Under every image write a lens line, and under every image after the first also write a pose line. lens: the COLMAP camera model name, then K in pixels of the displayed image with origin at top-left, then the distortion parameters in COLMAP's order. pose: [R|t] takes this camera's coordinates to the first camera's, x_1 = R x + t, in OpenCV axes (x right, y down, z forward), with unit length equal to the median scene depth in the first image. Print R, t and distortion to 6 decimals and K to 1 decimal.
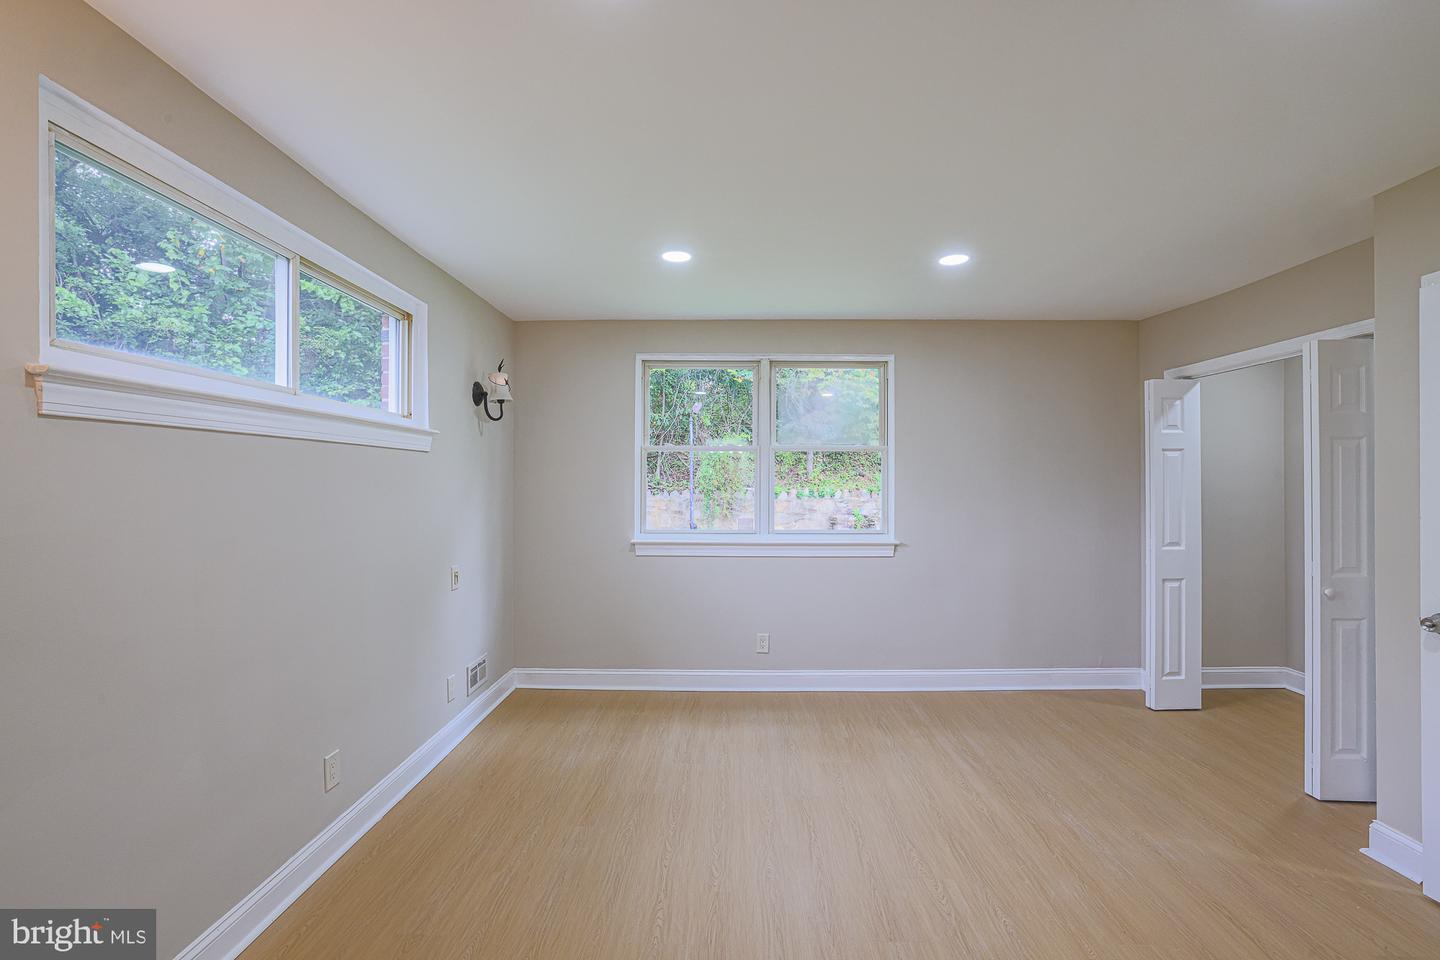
lens RADIAL K [[605.9, 0, 718.5], [0, 605.9, 485.1], [0, 0, 1]] dist [-0.050348, 0.019668]
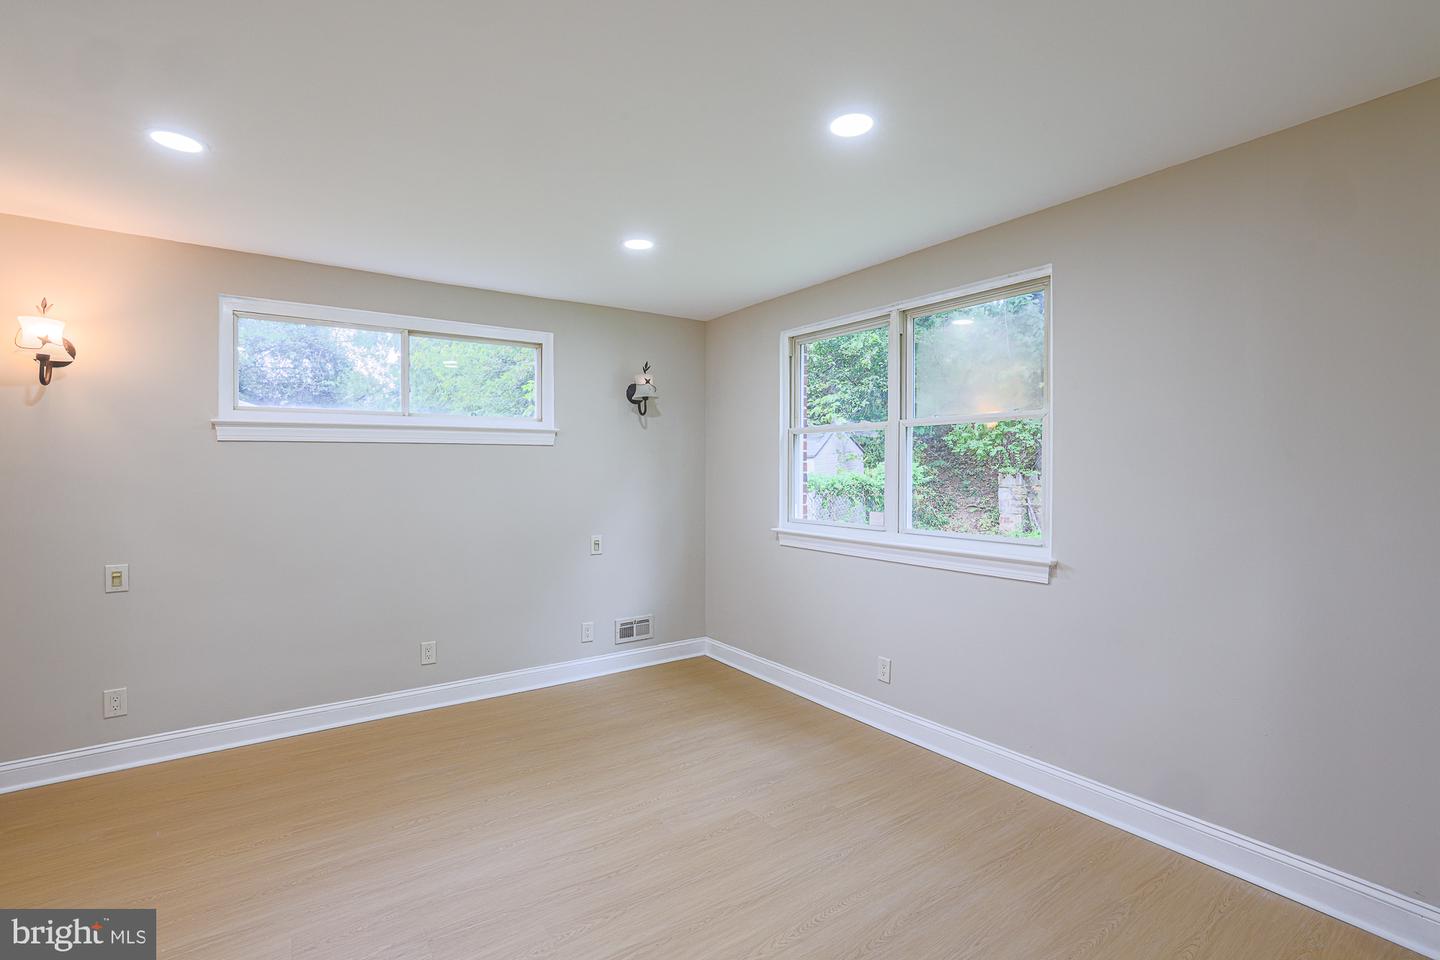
lens RADIAL K [[620.3, 0, 714.6], [0, 620.3, 475.0], [0, 0, 1]] dist [-0.050337, 0.021851]
pose [[0.605146, 0.004049, -0.796104, 0.585788], [0.000477, 0.999985, 0.005448, 0.001128], [0.796114, -0.003677, 0.605136, 0.334591]]
